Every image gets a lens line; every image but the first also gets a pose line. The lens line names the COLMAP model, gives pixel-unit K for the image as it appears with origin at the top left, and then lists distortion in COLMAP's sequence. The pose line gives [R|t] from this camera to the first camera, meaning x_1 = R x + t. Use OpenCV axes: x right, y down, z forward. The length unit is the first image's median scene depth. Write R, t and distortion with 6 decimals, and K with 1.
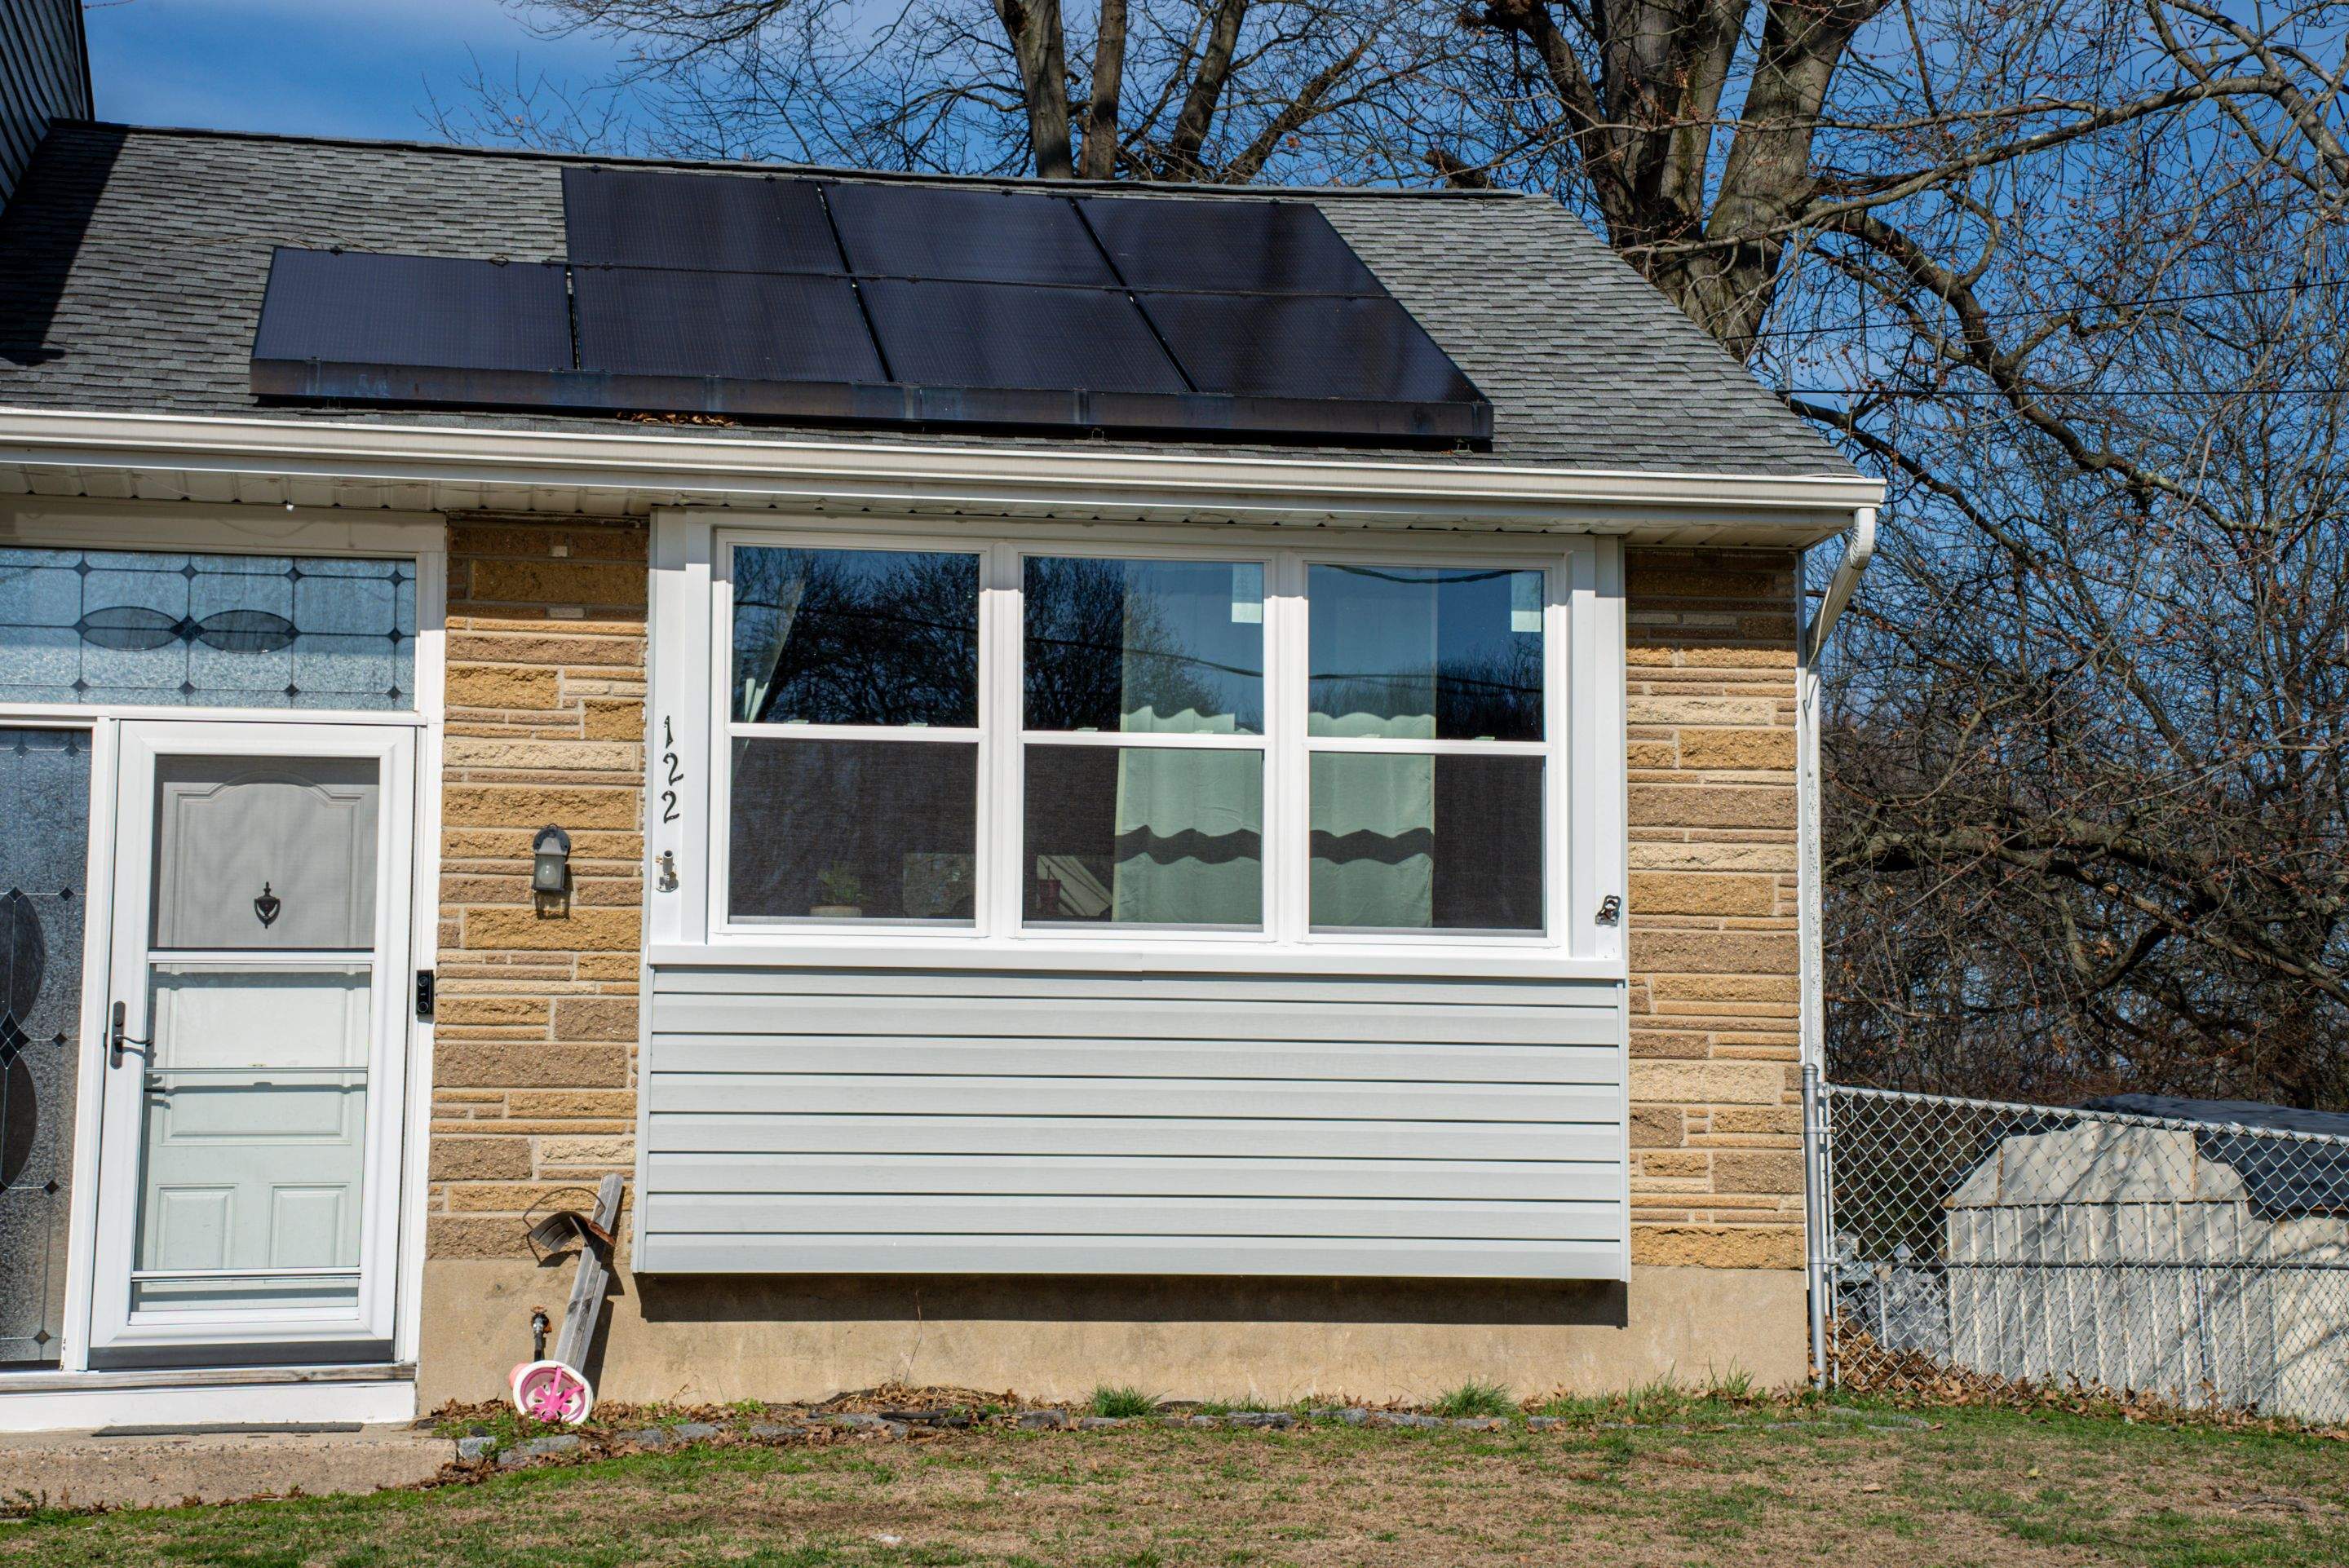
lens RADIAL K [[4856.2, 0, 1174.5], [0, 4856.2, 784.0], [0, 0, 1]] dist [0.684250, 0.293199]
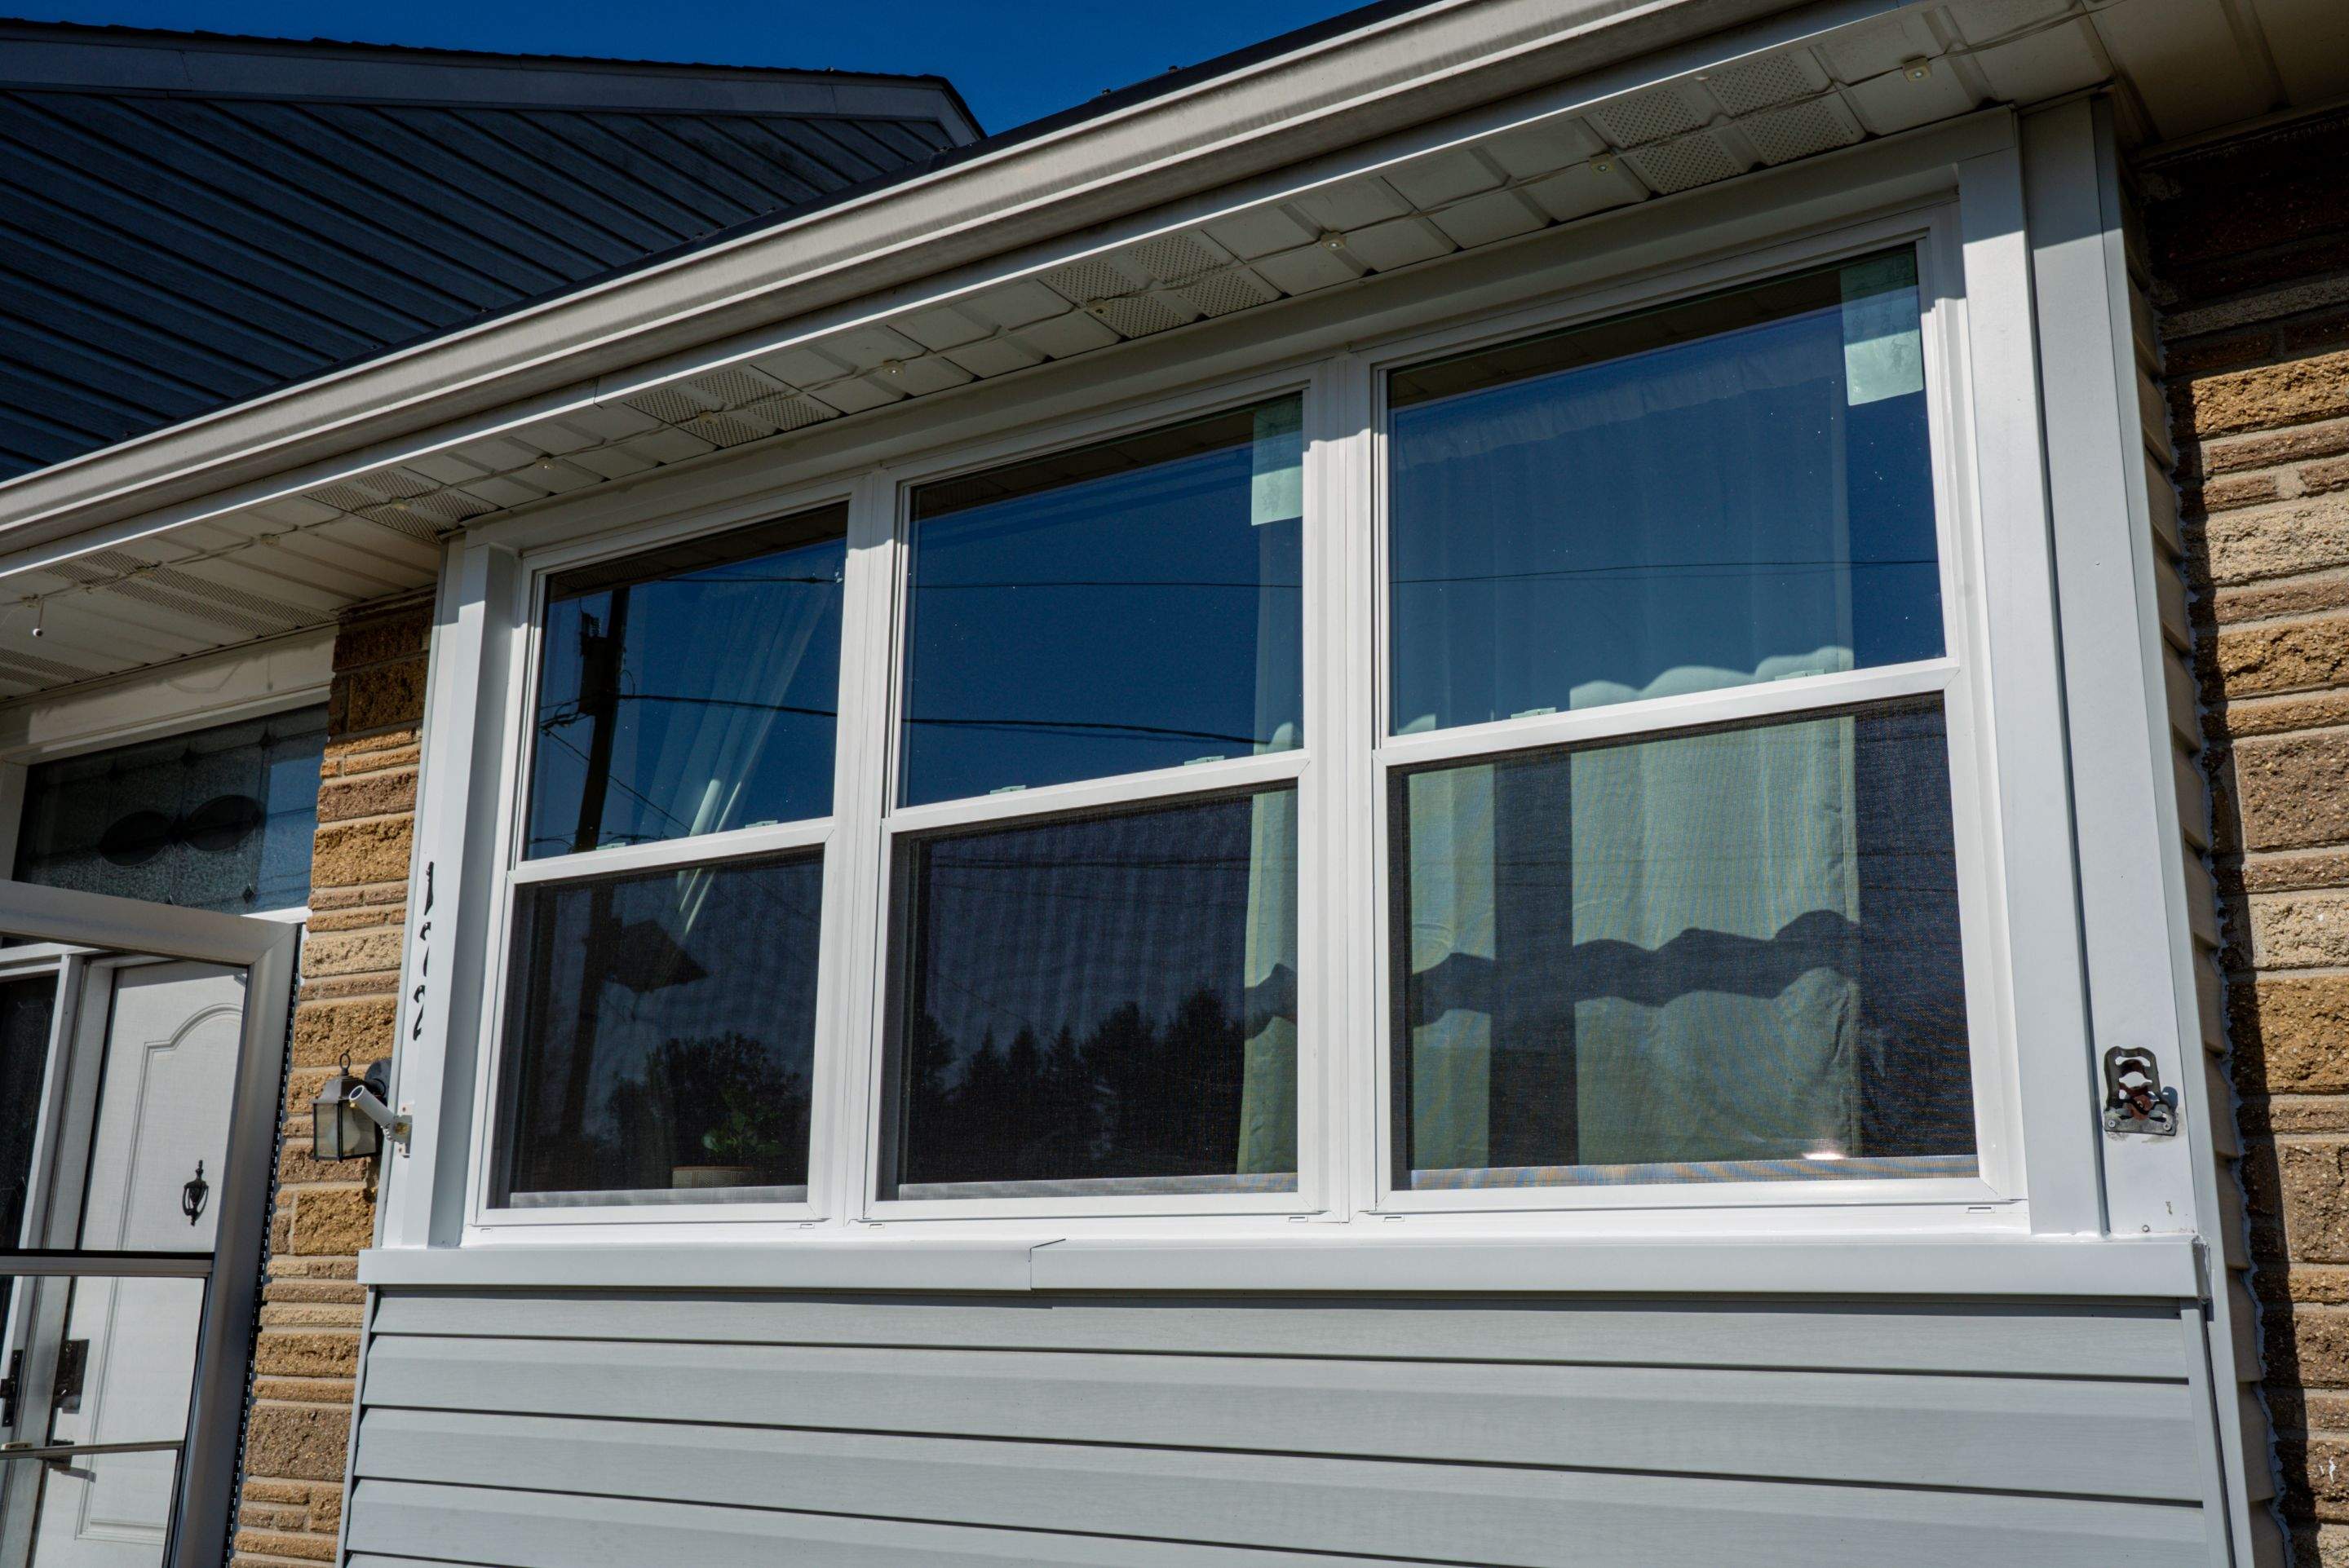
lens RADIAL K [[2264.9, 0, 1174.5], [0, 2264.9, 784.0], [0, 0, 1]] dist [0.008082, 0.025764]
pose [[0.751419, -0.146673, -0.643316, 0.145211], [0.064785, 0.986670, -0.149284, 0.024181], [0.656637, 0.070498, 0.750905, 0.841747]]
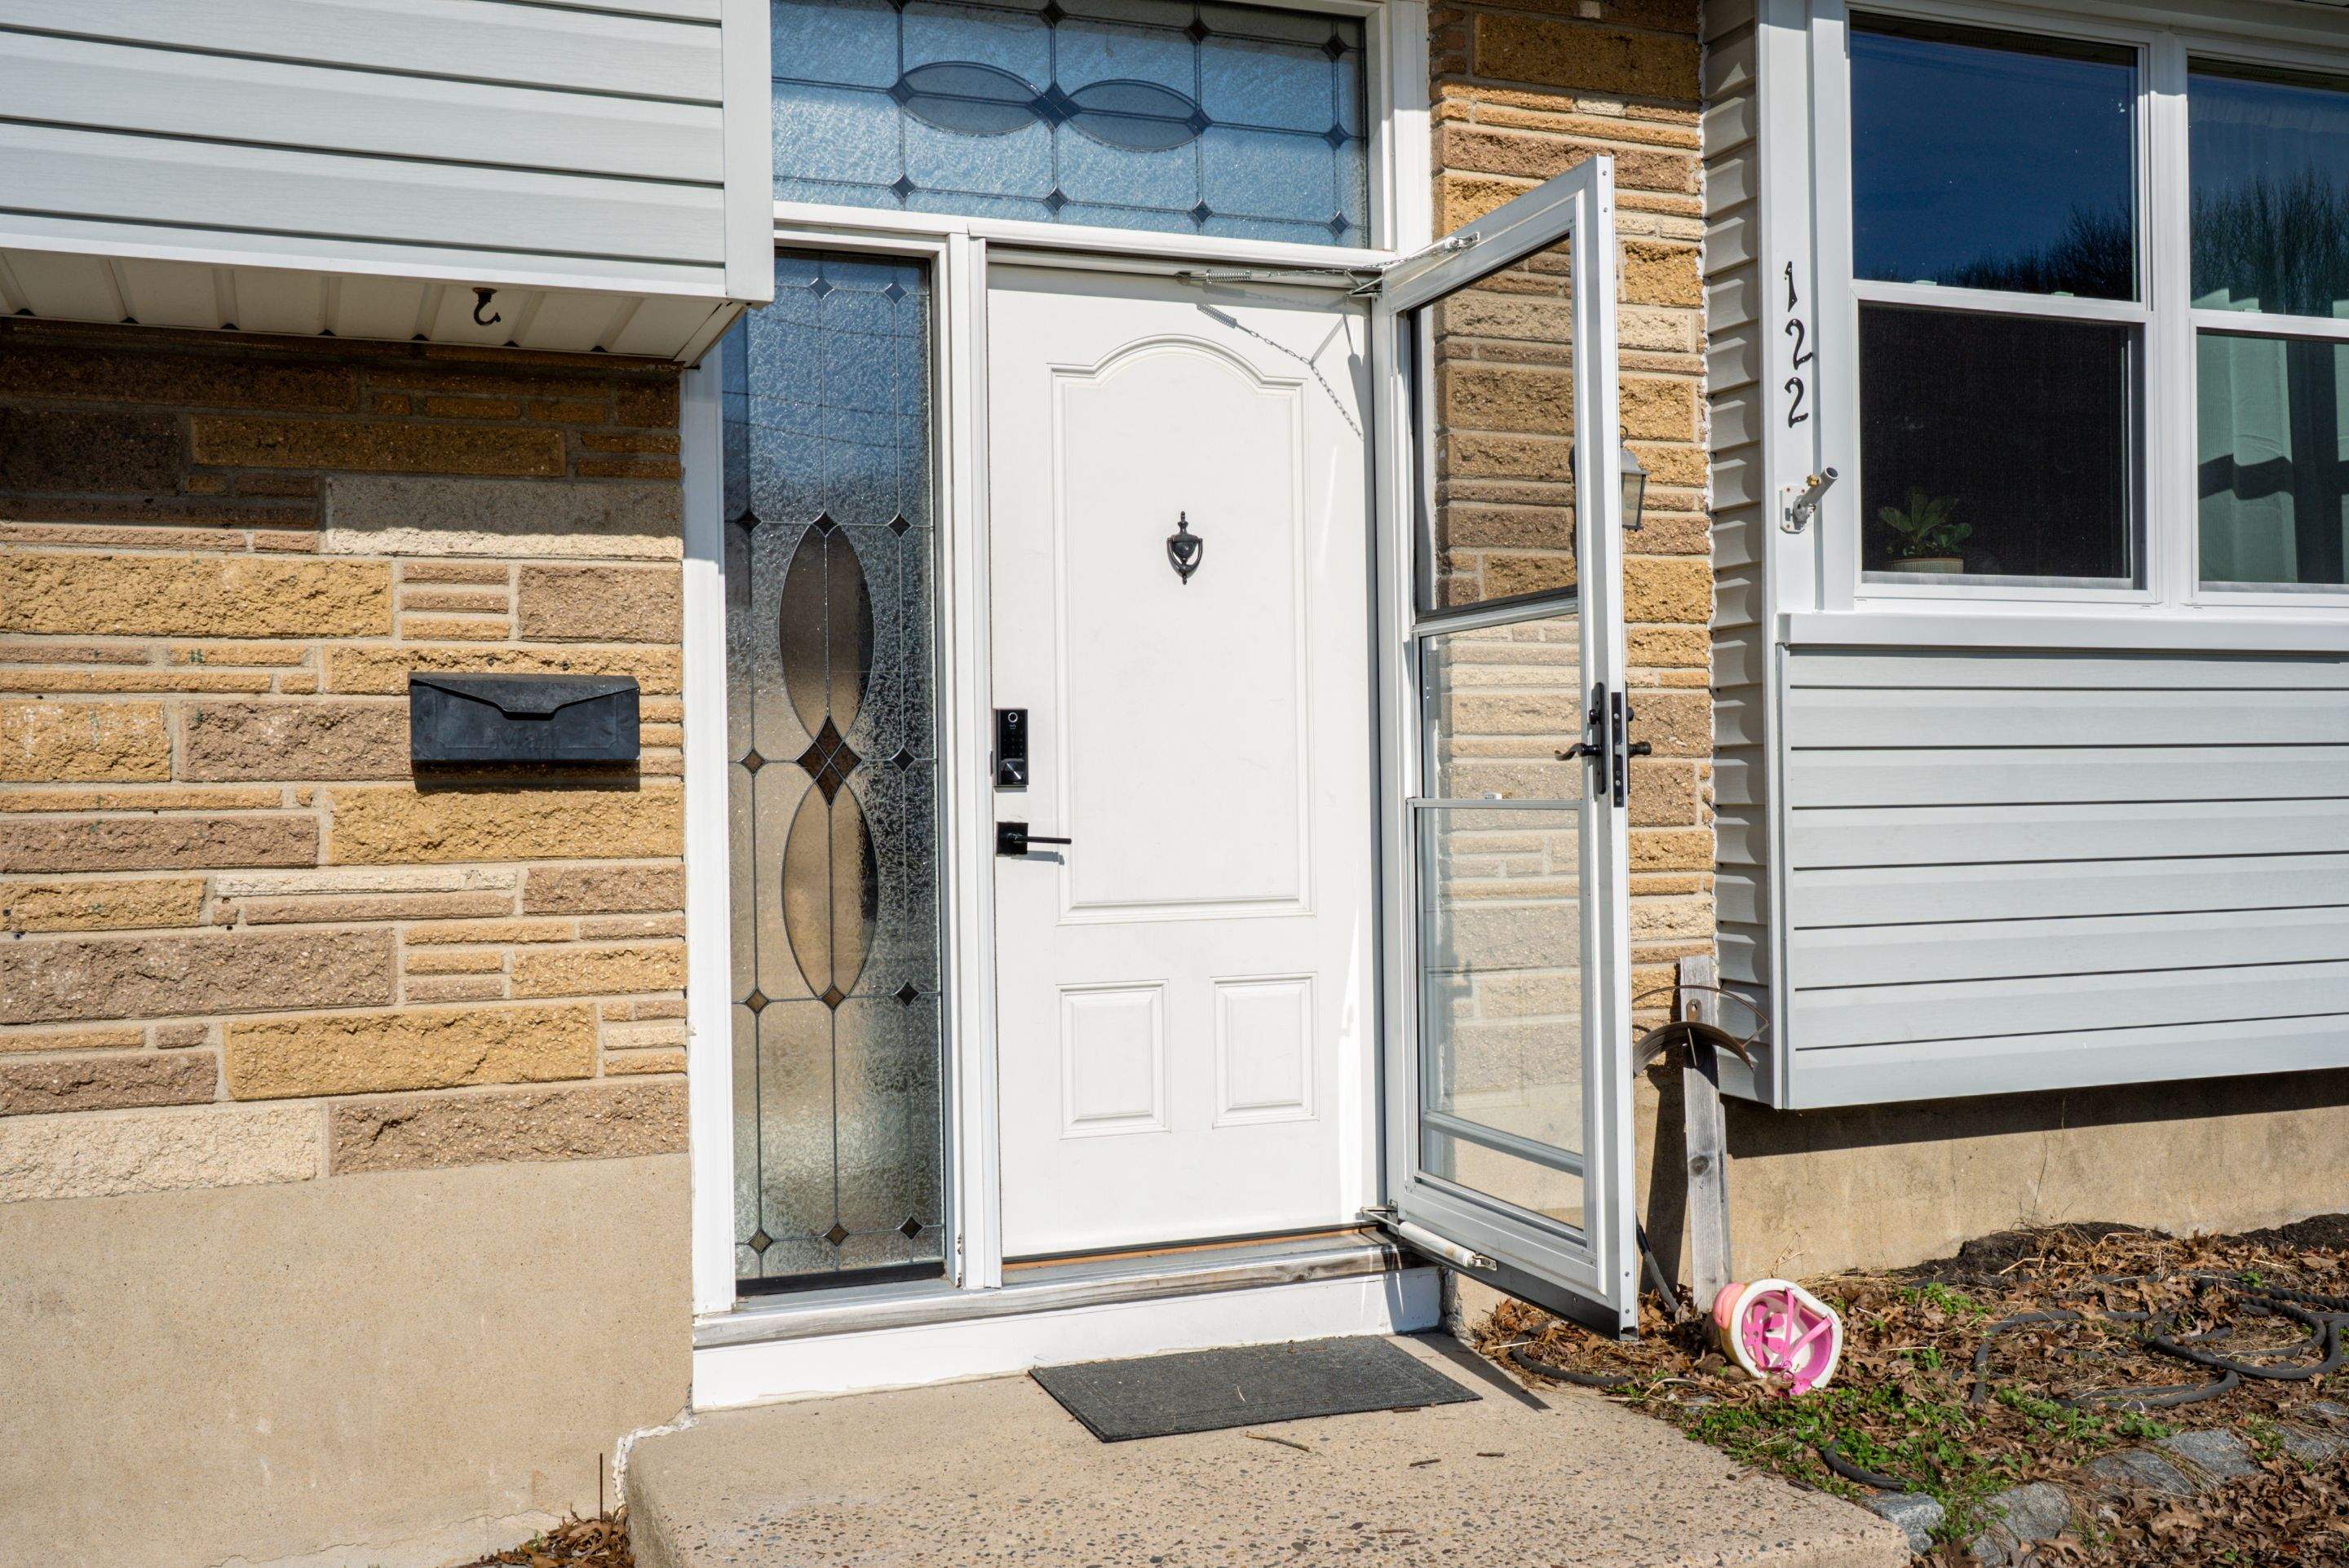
lens RADIAL K [[2068.9, 0, 1126.9], [0, 2068.9, 782.6], [0, 0, 1]] dist [-0.010153, 0.096408]
pose [[0.972242, -0.019473, 0.233165, -0.252697], [-0.008092, 0.993136, 0.116686, 0.023357], [-0.233836, -0.115334, 0.965411, 0.740542]]
